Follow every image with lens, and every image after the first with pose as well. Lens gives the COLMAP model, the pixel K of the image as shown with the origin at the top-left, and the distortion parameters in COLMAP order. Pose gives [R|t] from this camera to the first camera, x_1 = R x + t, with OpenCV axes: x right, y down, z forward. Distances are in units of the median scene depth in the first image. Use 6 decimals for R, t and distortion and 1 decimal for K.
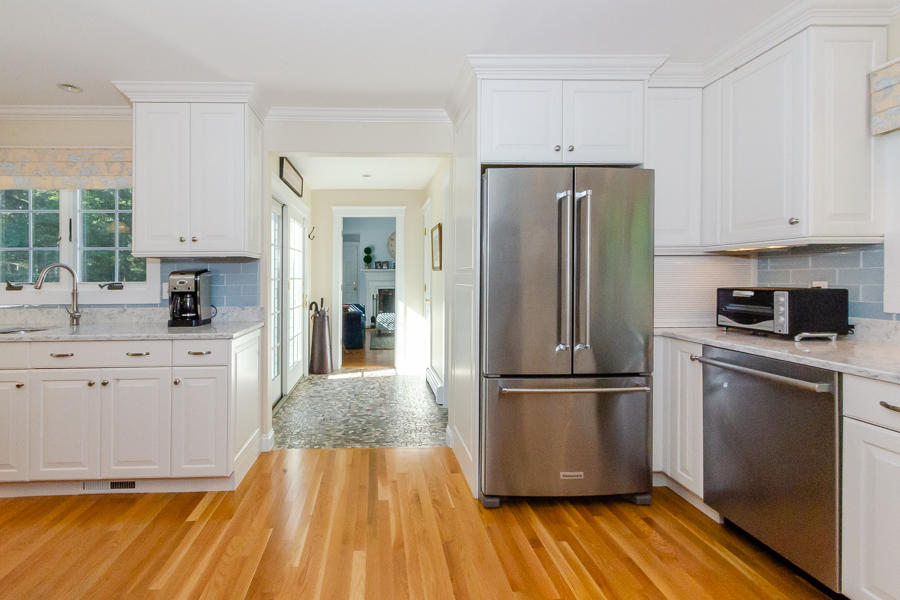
lens RADIAL K [[406.3, 0, 461.2], [0, 406.3, 278.6], [0, 0, 1]] dist [0.002216, -0.000636]
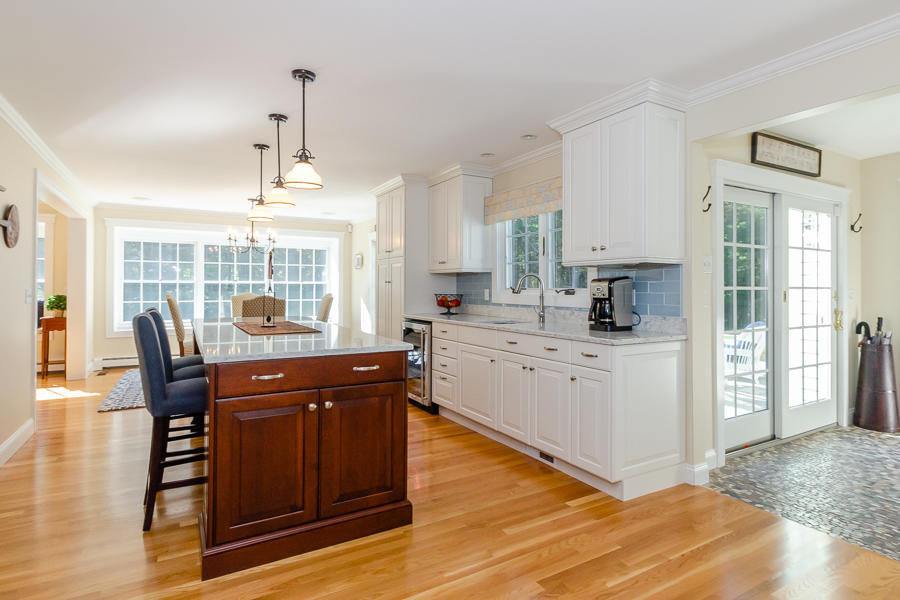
lens RADIAL K [[467.6, 0, 442.7], [0, 467.6, 282.1], [0, 0, 1]] dist [-0.000847, -0.000871]
pose [[0.457077, -0.000597, -0.889427, 0.206257], [-0.009153, 0.999944, -0.005375, 0.001125], [0.889380, 0.010598, 0.457045, 0.075239]]
